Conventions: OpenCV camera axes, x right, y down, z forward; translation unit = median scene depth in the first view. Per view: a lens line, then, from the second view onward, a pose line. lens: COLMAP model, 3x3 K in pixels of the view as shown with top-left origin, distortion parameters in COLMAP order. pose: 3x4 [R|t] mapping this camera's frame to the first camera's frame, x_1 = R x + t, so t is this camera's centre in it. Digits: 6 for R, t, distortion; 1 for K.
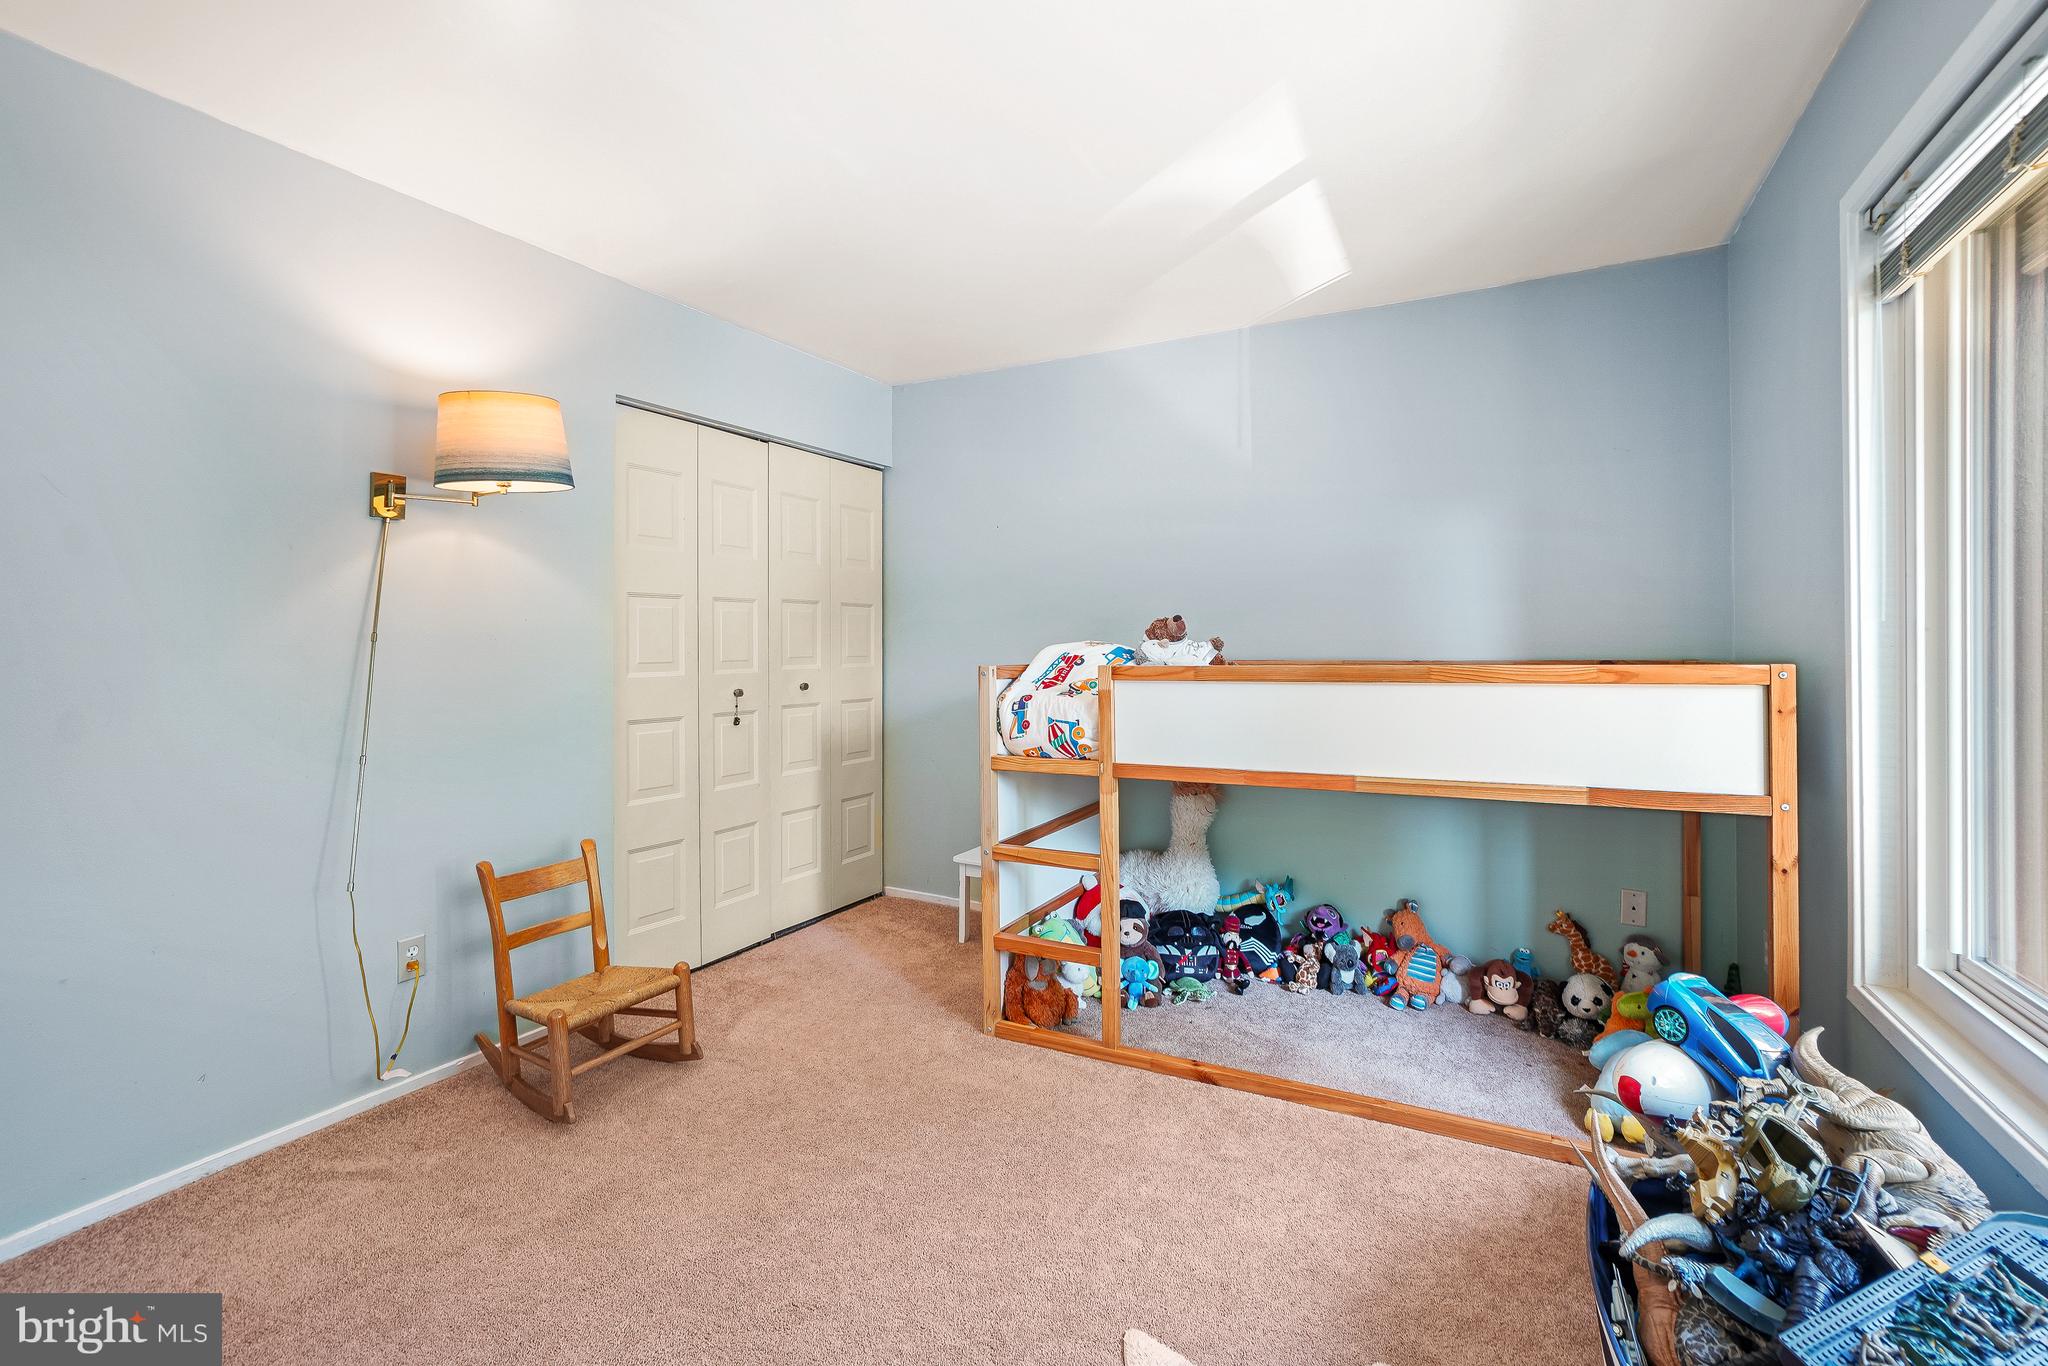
lens RADIAL K [[902.4, 0, 1014.7], [0, 902.4, 639.6], [0, 0, 1]] dist [-0.005637, 0.000438]
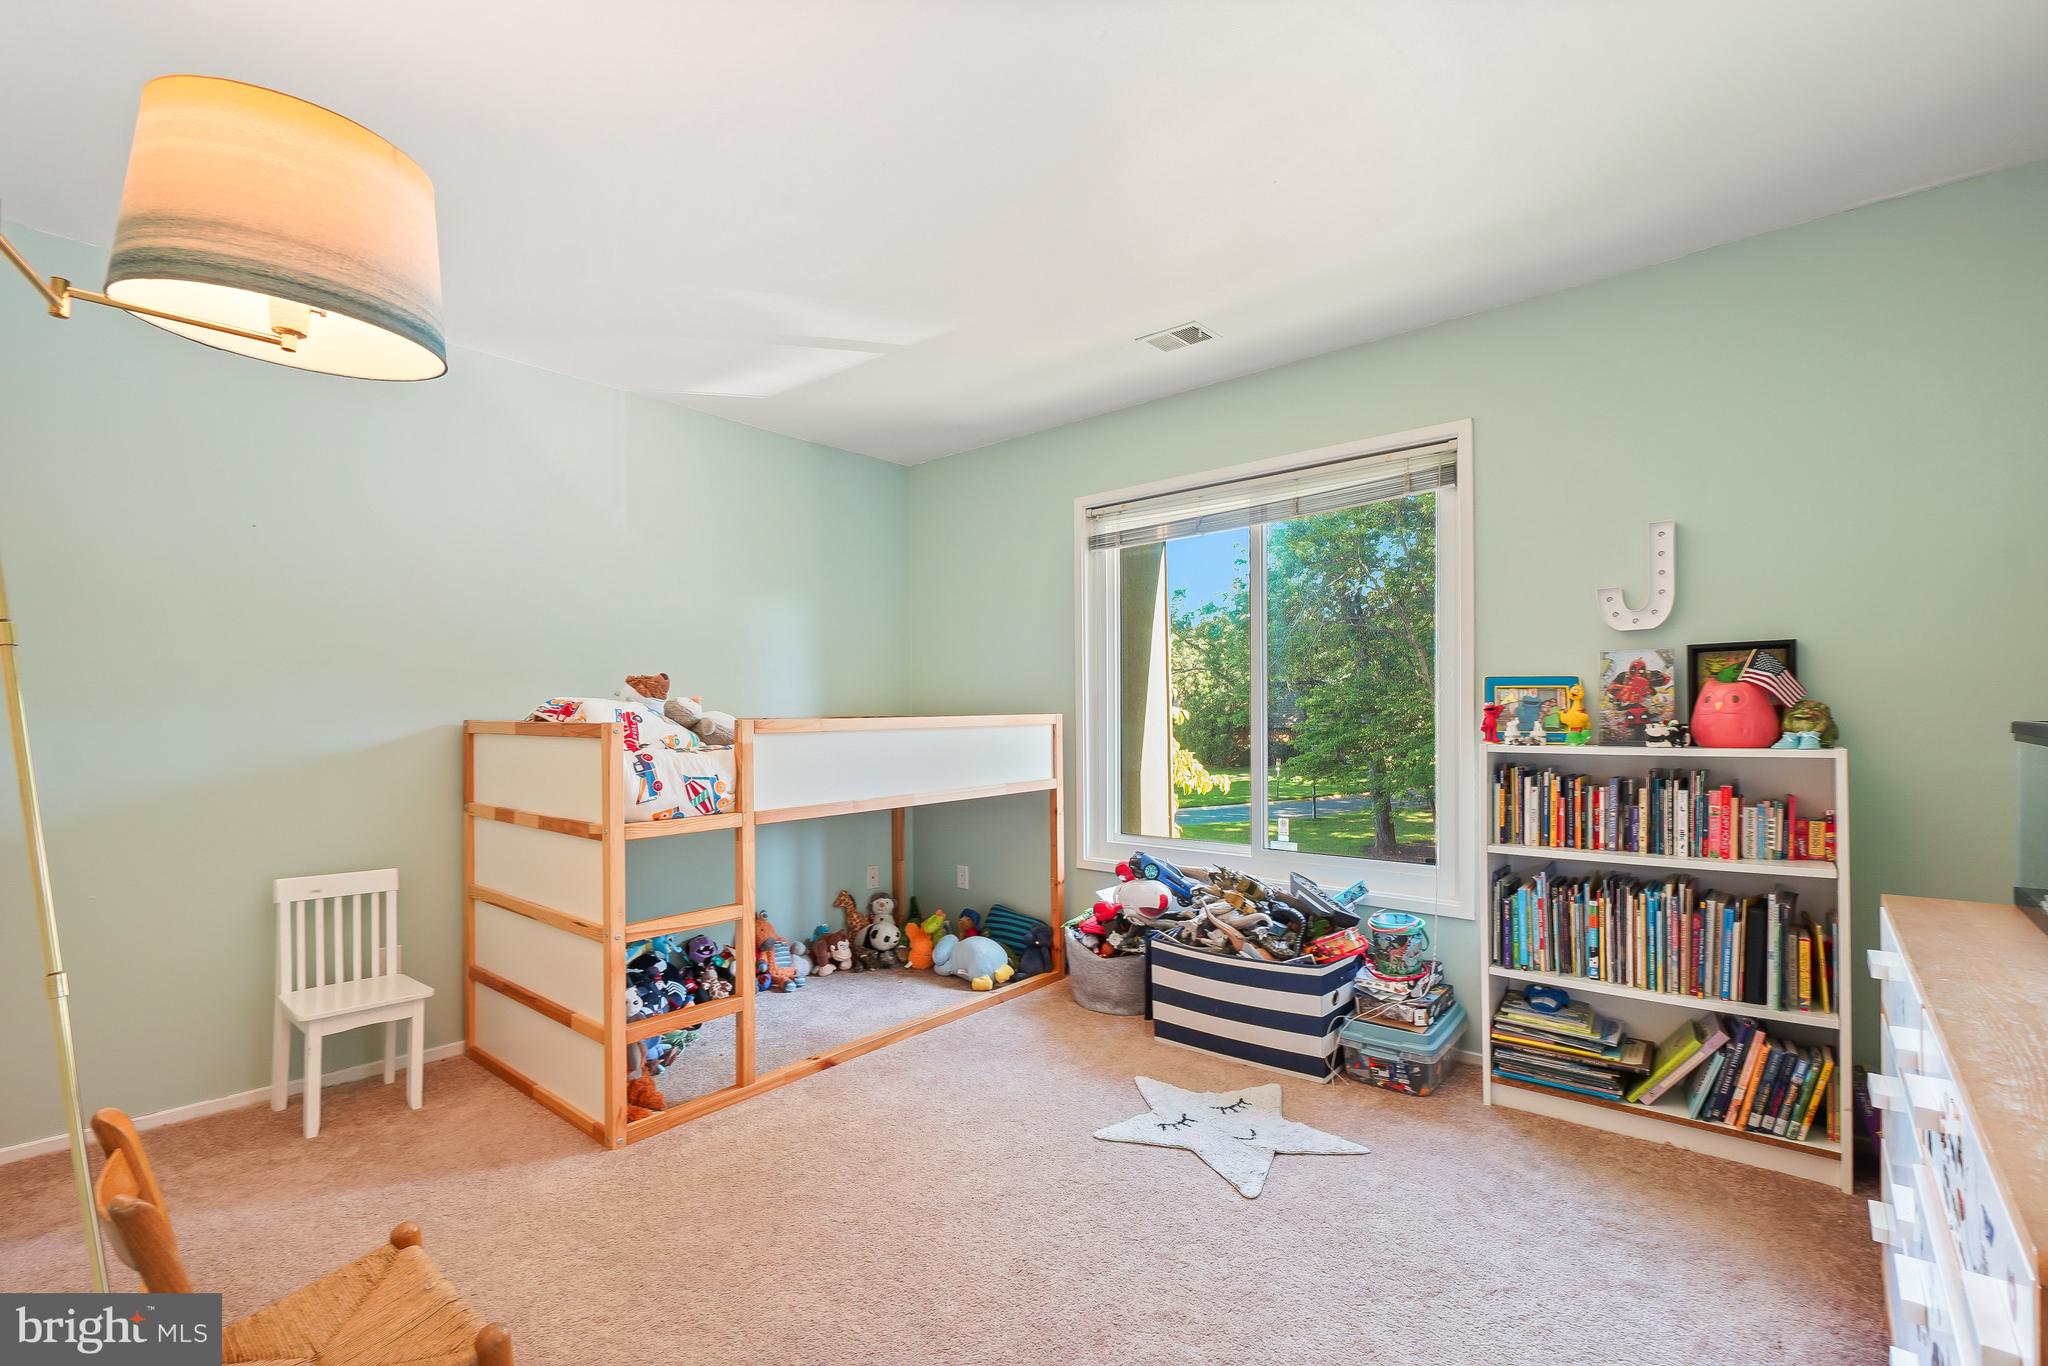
lens RADIAL K [[902.4, 0, 1025.0], [0, 902.4, 699.9], [0, 0, 1]] dist [-0.005637, 0.000438]
pose [[0.219840, 0.014701, 0.975425, -0.819399], [0.000983, 0.999883, -0.015291, 0.021408], [-0.975535, 0.004321, 0.219800, 0.437971]]
